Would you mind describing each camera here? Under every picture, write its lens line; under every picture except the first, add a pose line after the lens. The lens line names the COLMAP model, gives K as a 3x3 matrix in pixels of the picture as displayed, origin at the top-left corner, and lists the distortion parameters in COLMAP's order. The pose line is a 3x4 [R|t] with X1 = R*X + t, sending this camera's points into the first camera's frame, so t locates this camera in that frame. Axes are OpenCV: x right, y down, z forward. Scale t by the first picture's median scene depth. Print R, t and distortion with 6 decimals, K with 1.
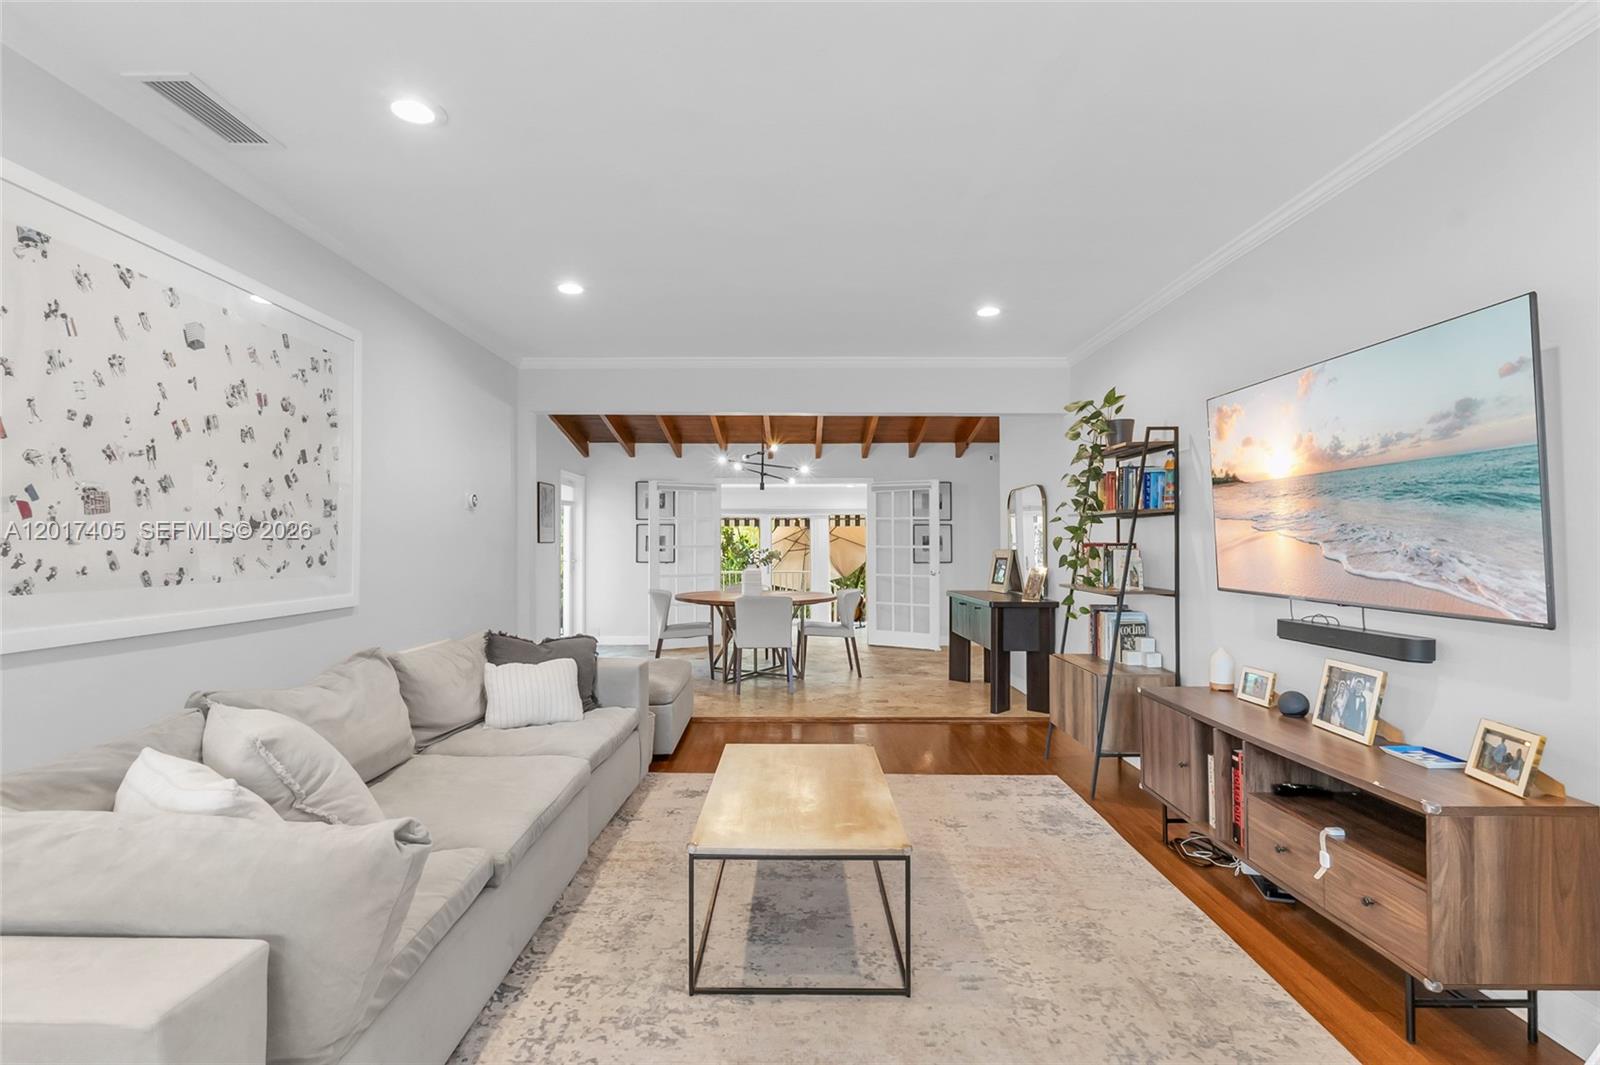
lens RADIAL K [[768.1, 0, 807.3], [0, 768.1, 536.0], [0, 0, 1]] dist [0.001729, -0.000390]
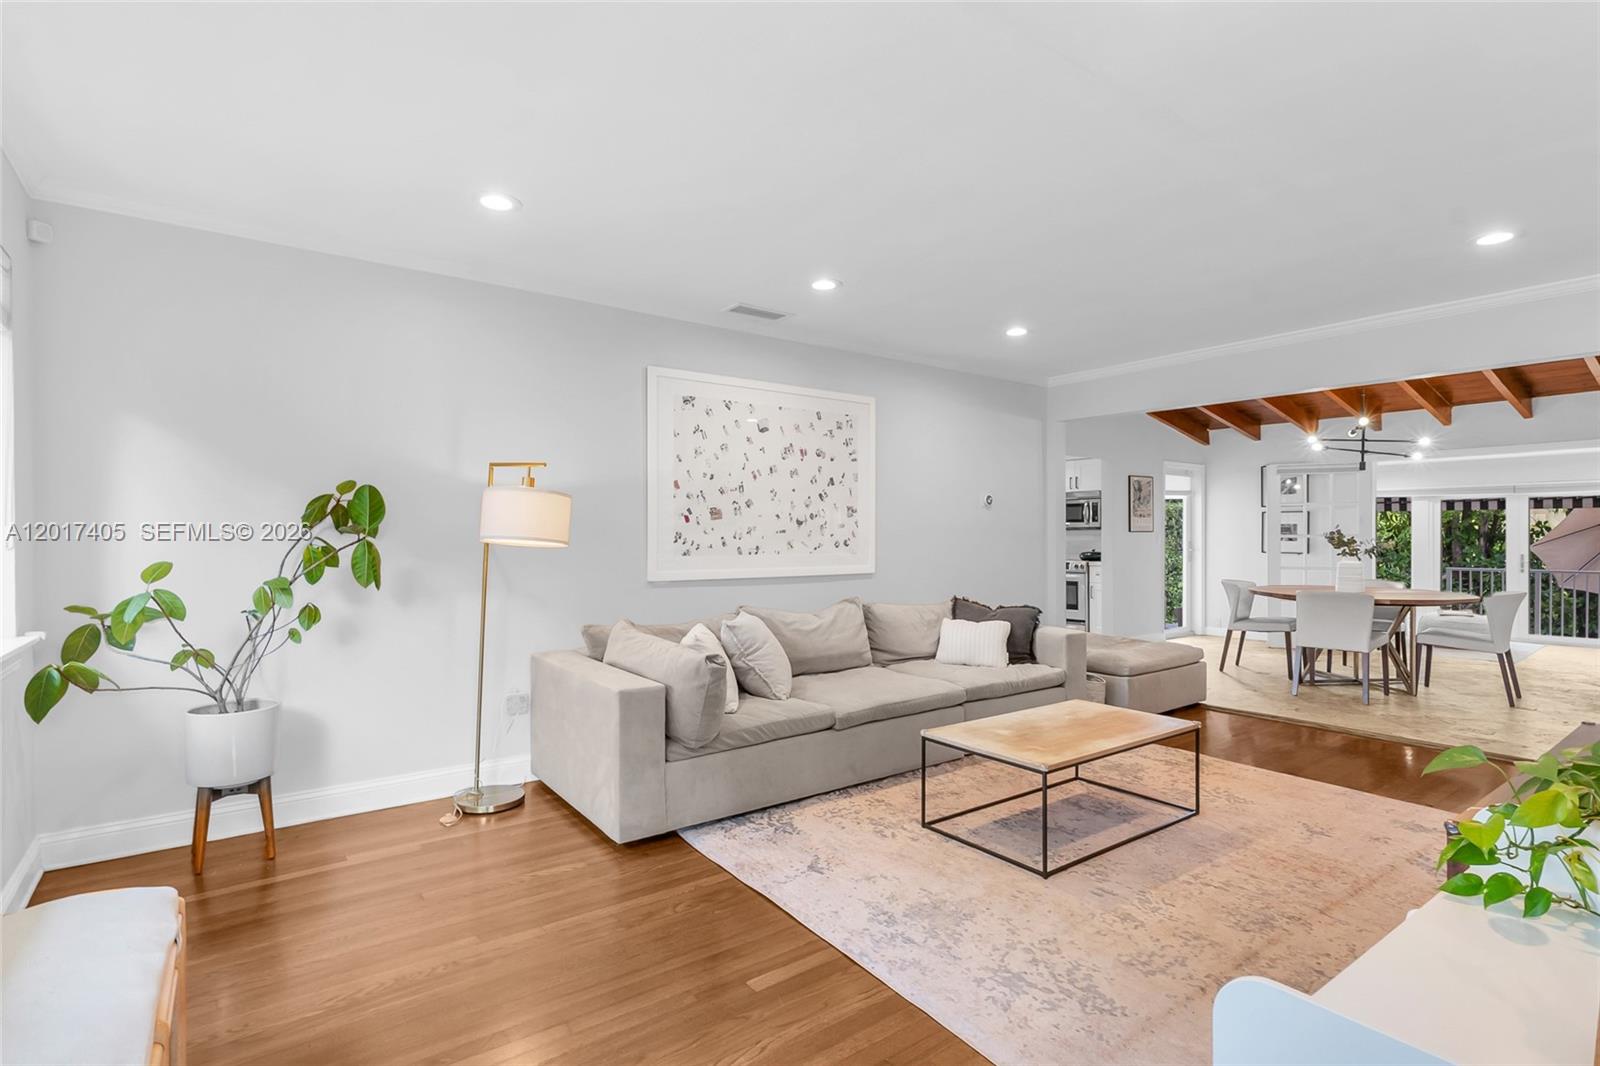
lens RADIAL K [[768.1, 0, 789.7], [0, 768.1, 533.6], [0, 0, 1]] dist [0.001729, -0.000390]
pose [[0.602914, -0.001440, -0.797805, 0.687385], [0.009736, 0.999937, 0.005552, 0.000117], [0.797747, -0.011115, 0.602891, -0.097055]]
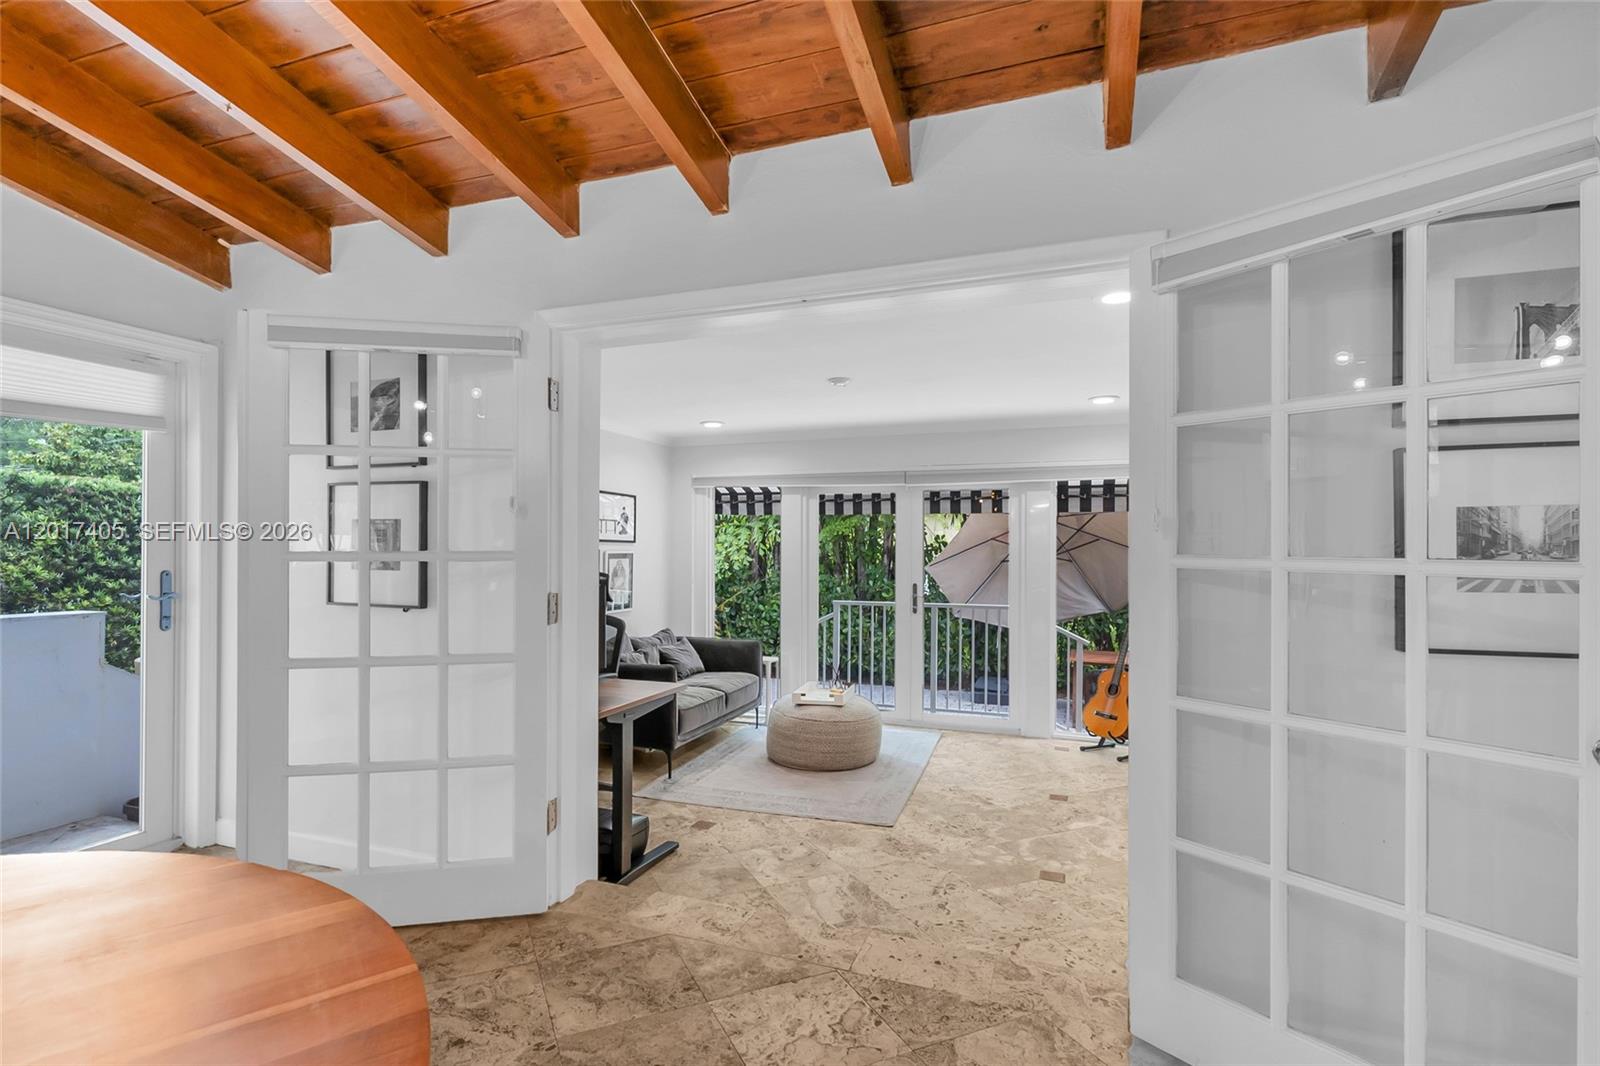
lens RADIAL K [[768.1, 0, 795.6], [0, 768.1, 545.5], [0, 0, 1]] dist [0.001729, -0.000390]
pose [[0.943930, 0.001601, -0.330142, 0.235057], [0.000473, 0.999981, 0.006201, 0.030597], [0.330146, -0.006009, 0.943911, 2.972918]]
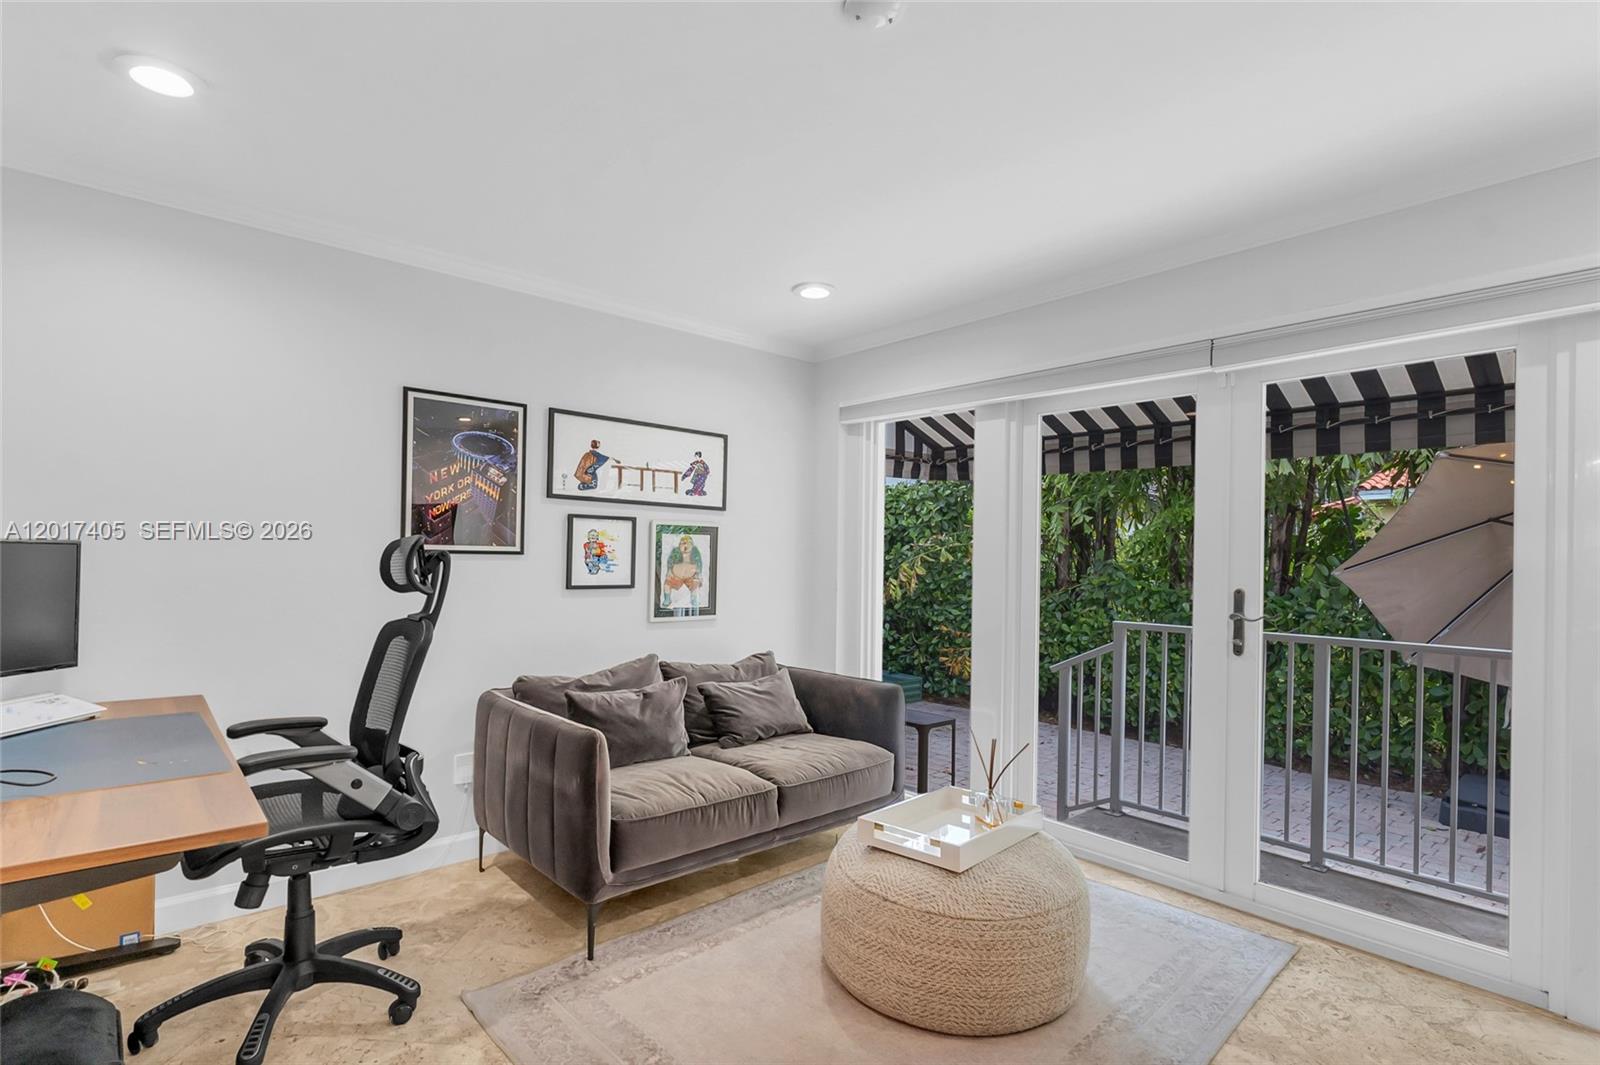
lens RADIAL K [[768.1, 0, 805.0], [0, 768.1, 554.4], [0, 0, 1]] dist [0.001729, -0.000390]
pose [[0.669855, 0.006891, -0.742460, 0.183107], [-0.007919, 0.999966, 0.002136, 0.123089], [0.742450, 0.004448, 0.669887, 4.252928]]
